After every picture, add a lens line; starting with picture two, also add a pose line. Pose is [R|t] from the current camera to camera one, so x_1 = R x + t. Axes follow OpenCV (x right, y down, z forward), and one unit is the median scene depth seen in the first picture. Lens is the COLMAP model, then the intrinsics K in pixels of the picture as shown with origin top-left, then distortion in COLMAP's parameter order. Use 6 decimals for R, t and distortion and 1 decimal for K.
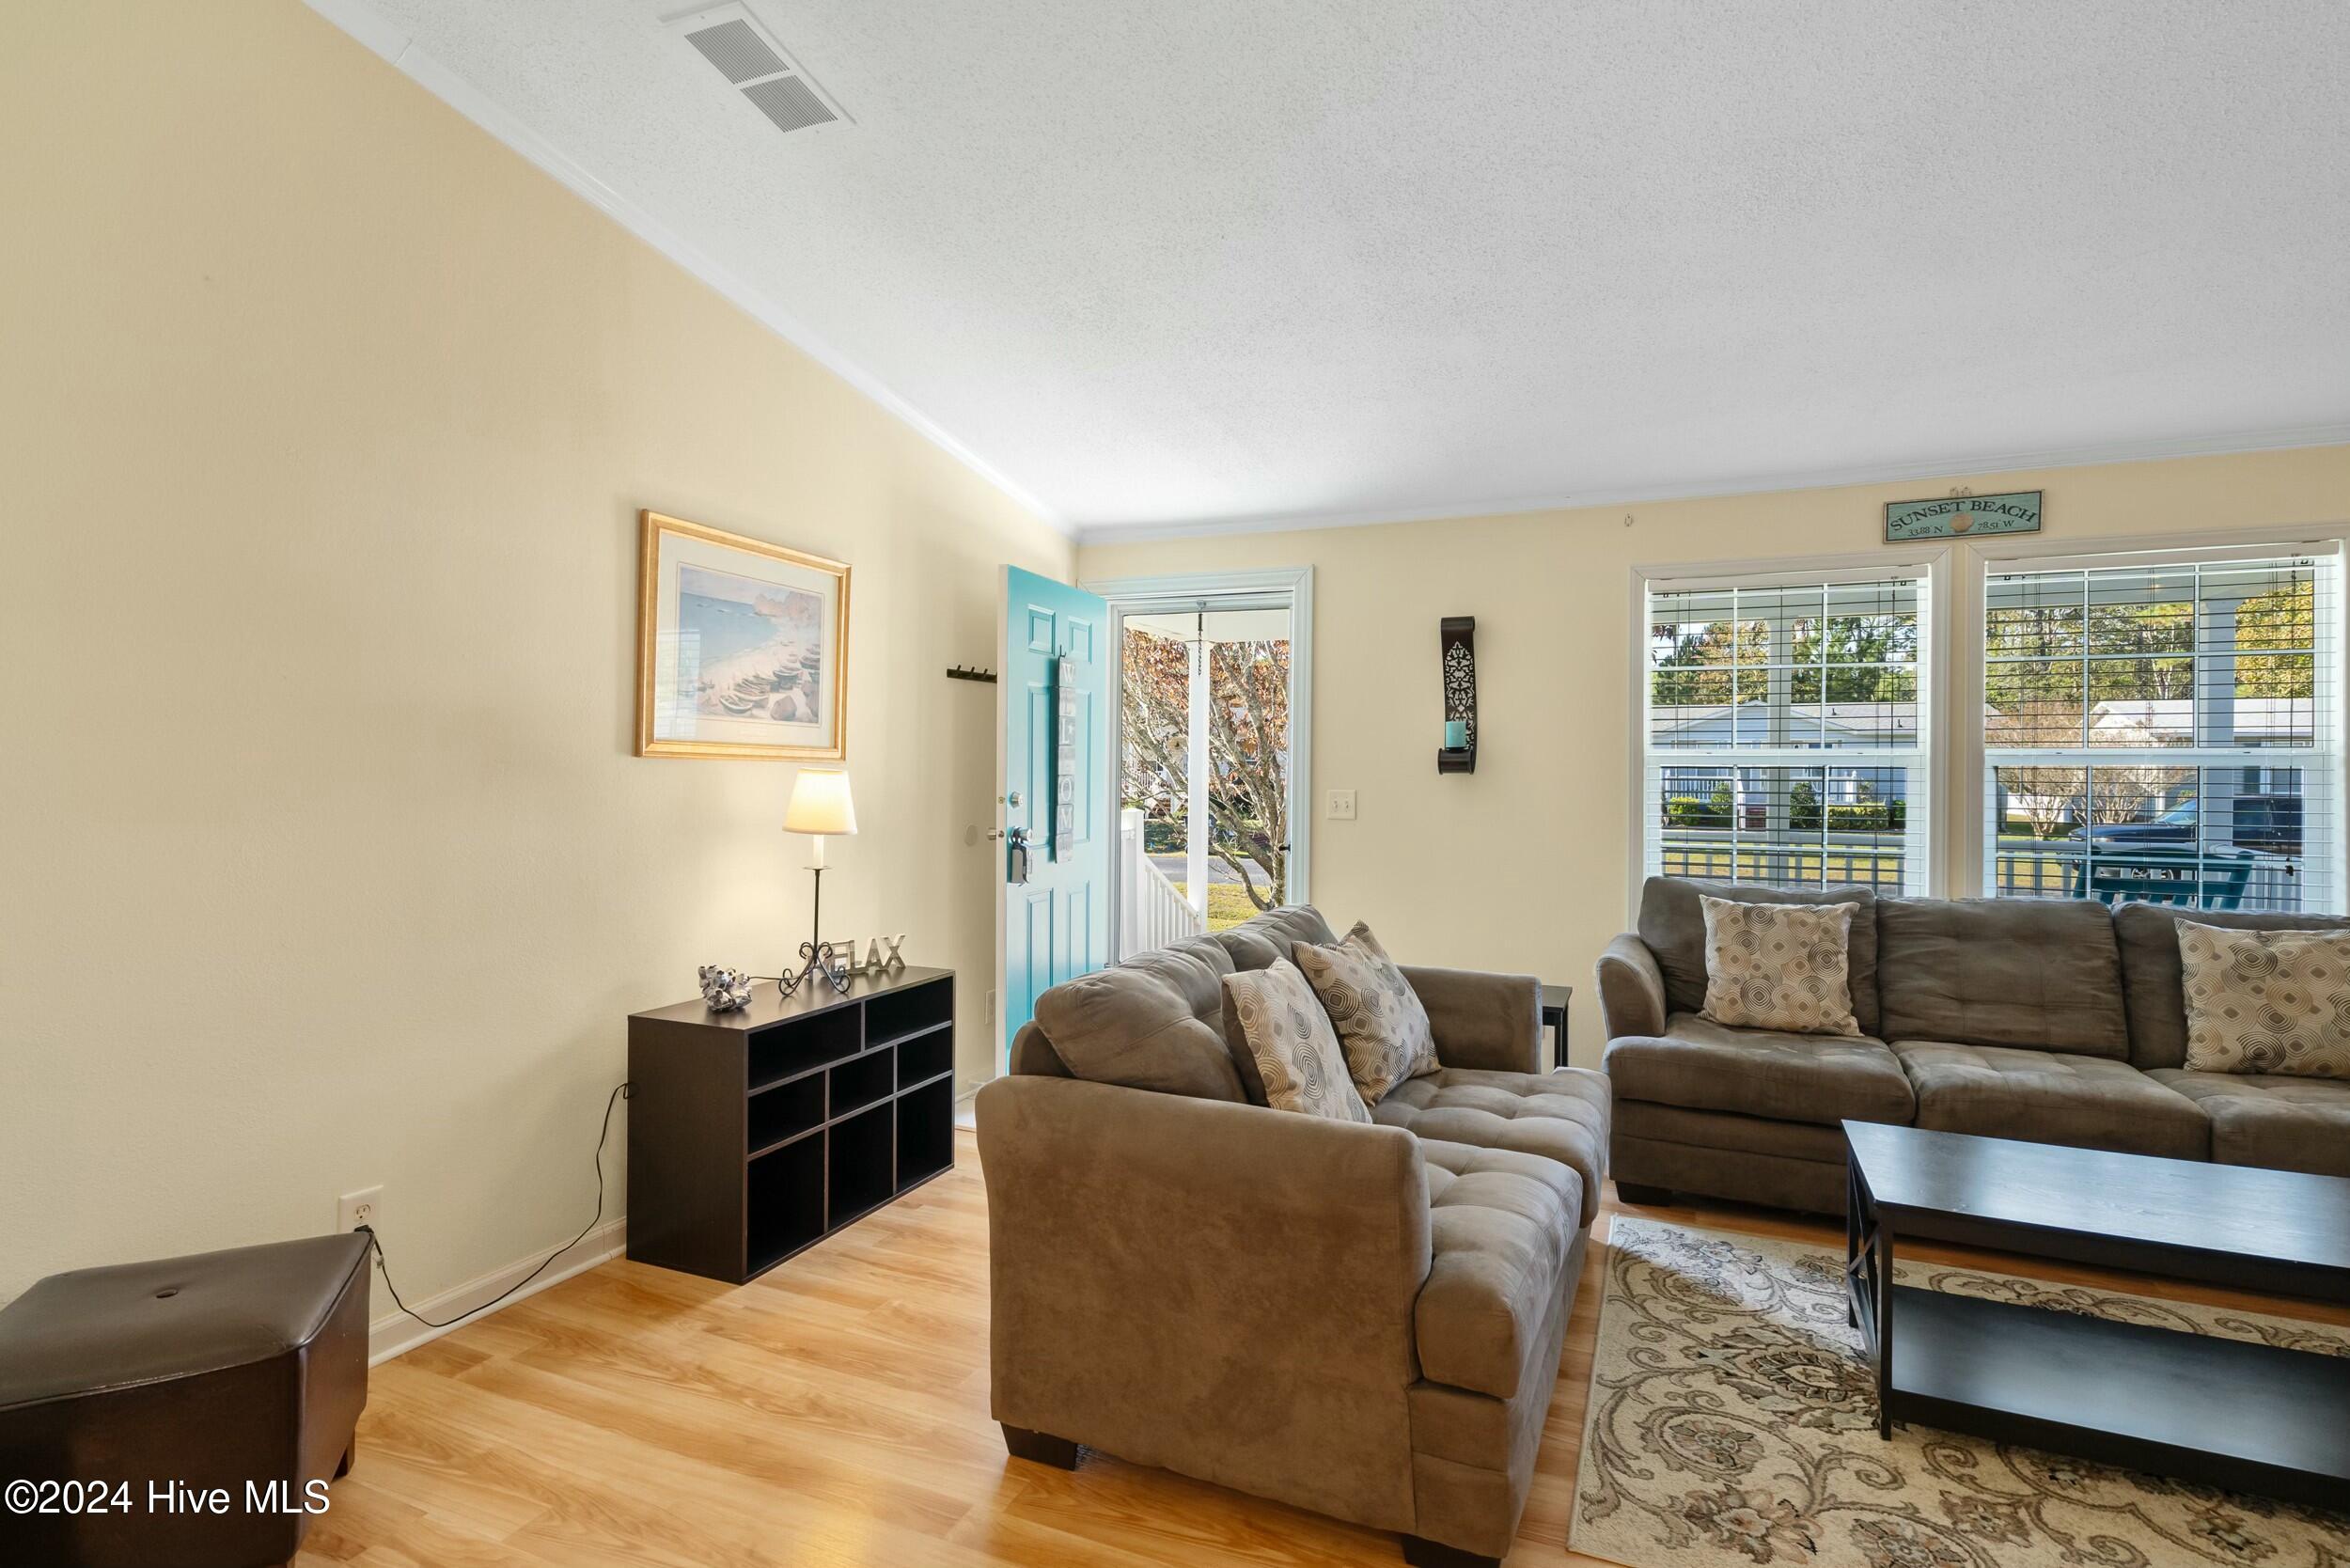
lens RADIAL K [[1120.7, 0, 1162.2], [0, 1120.7, 771.5], [0, 0, 1]] dist [-0.005506, 0.001408]
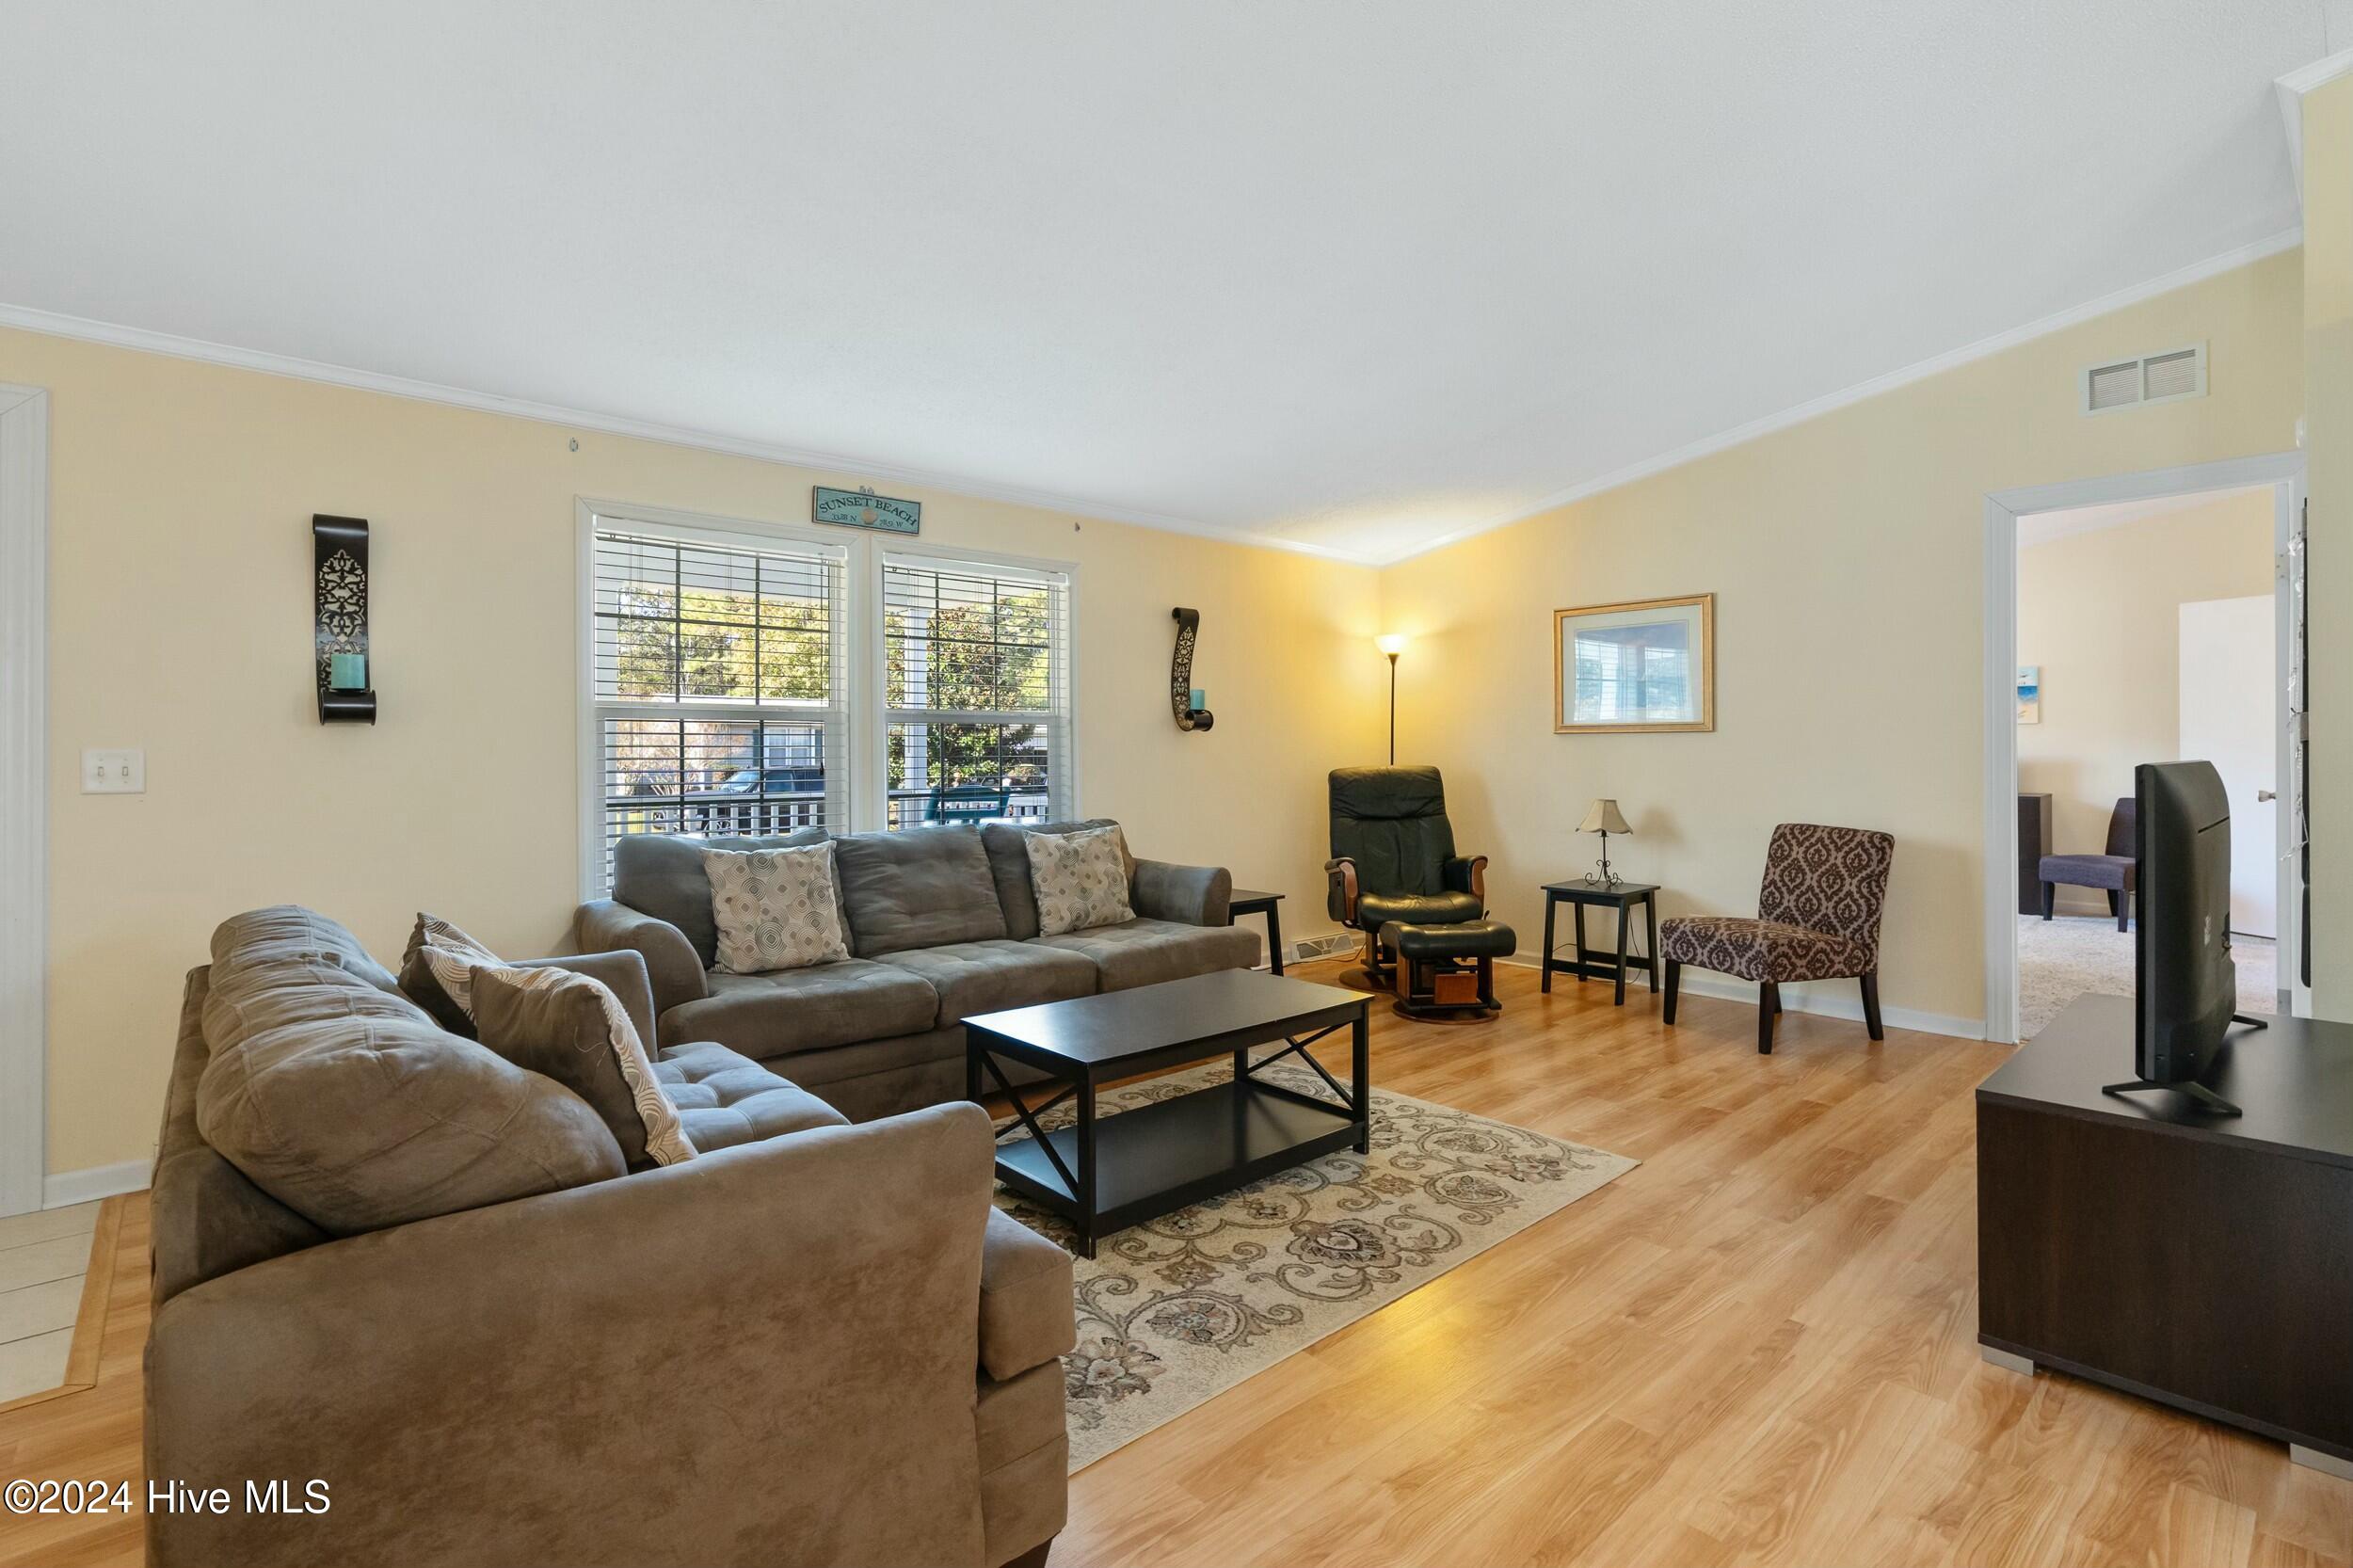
lens RADIAL K [[1087.5, 0, 1168.5], [0, 1087.5, 746.6], [0, 0, 1]] dist [-0.001059, -0.000213]
pose [[0.414113, -0.002069, 0.910223, -0.237363], [0.007002, 0.999975, -0.000912, 0.029300], [-0.910198, 0.006751, 0.414117, 0.269925]]
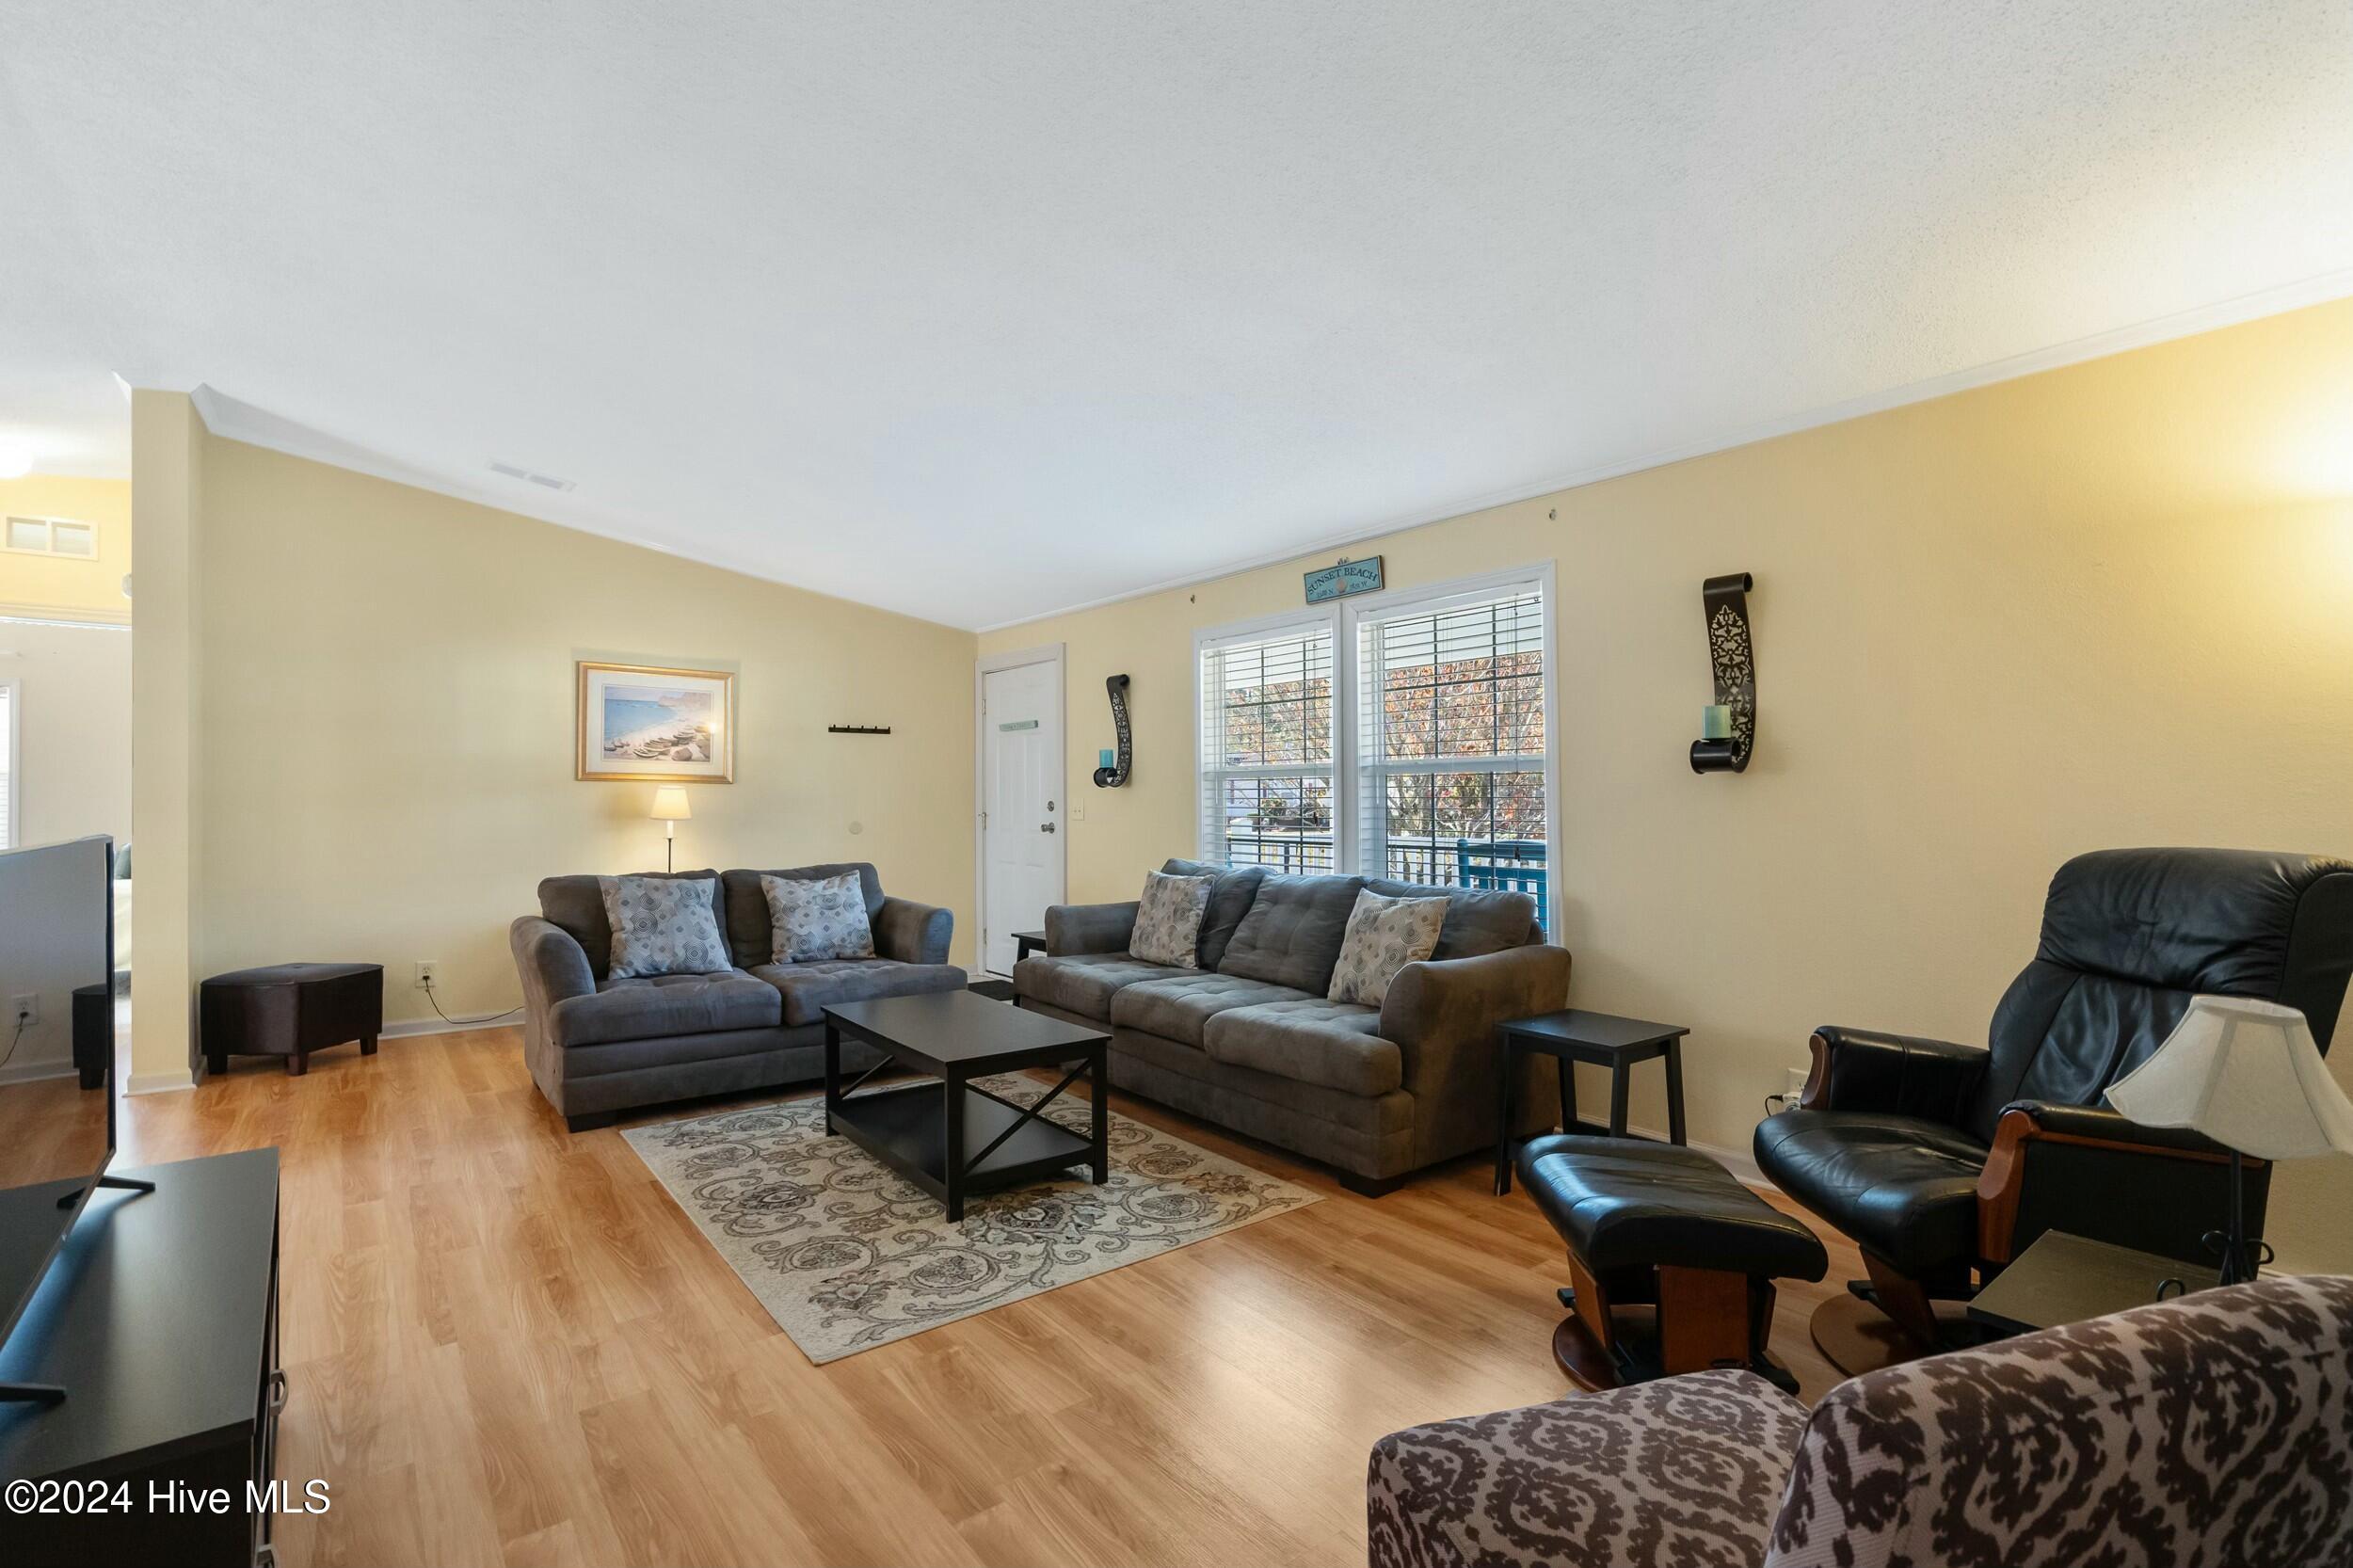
lens RADIAL K [[1068.8, 0, 1176.5], [0, 1068.8, 784.0], [0, 0, 1]] dist [0.001827, 0.000171]
pose [[0.884526, -0.013742, -0.466288, 1.231328], [0.006673, 0.999836, -0.016807, 0.027888], [0.466443, 0.011755, 0.884473, -0.190754]]
